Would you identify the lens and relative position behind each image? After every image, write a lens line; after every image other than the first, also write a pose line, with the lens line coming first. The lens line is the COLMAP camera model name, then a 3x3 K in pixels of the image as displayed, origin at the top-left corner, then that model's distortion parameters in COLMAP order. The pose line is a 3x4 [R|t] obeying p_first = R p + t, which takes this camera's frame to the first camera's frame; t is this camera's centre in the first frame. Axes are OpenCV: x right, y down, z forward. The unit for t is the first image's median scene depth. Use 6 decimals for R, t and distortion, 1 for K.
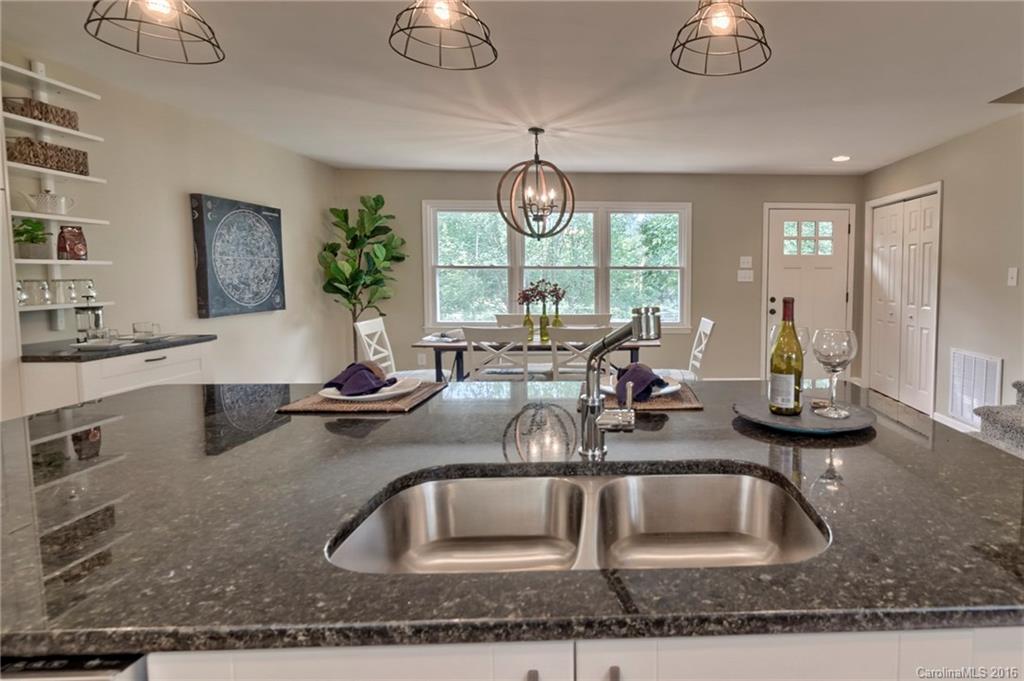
lens RADIAL K [[525.8, 0, 653.4], [0, 525.8, 339.5], [0, 0, 1]] dist [-0.000616, 0.001360]
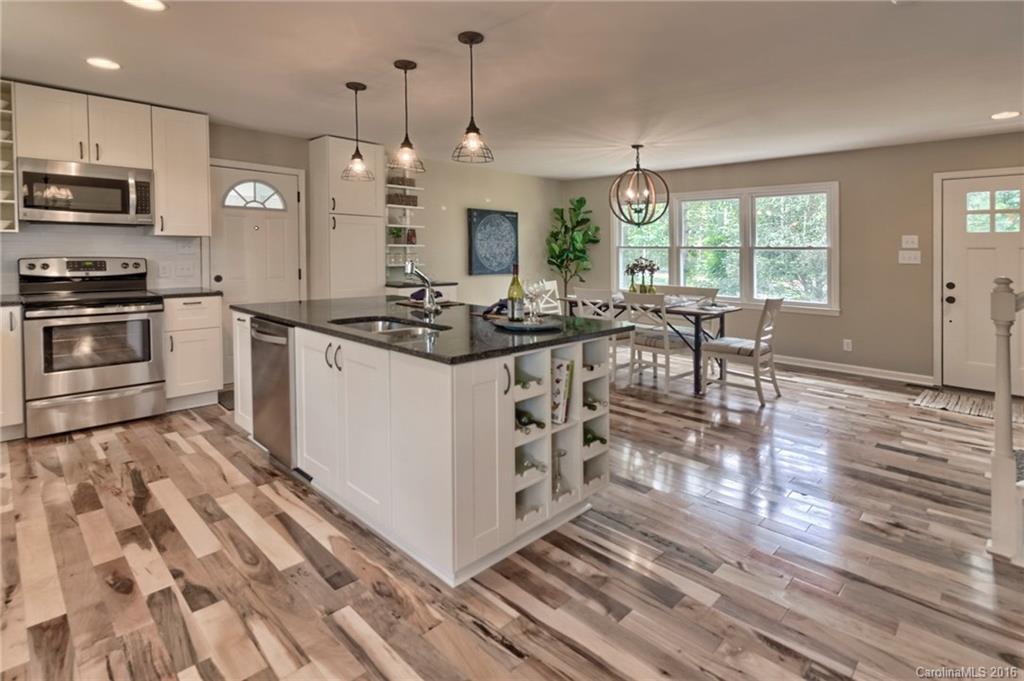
lens RADIAL K [[500.5, 0, 509.7], [0, 500.5, 326.5], [0, 0, 1]] dist [-0.002630, 0.000149]
pose [[0.682572, 0.113549, -0.721943, 0.482143], [-0.098195, 0.993148, 0.063364, 0.012582], [0.724191, 0.027641, 0.689045, -0.101195]]
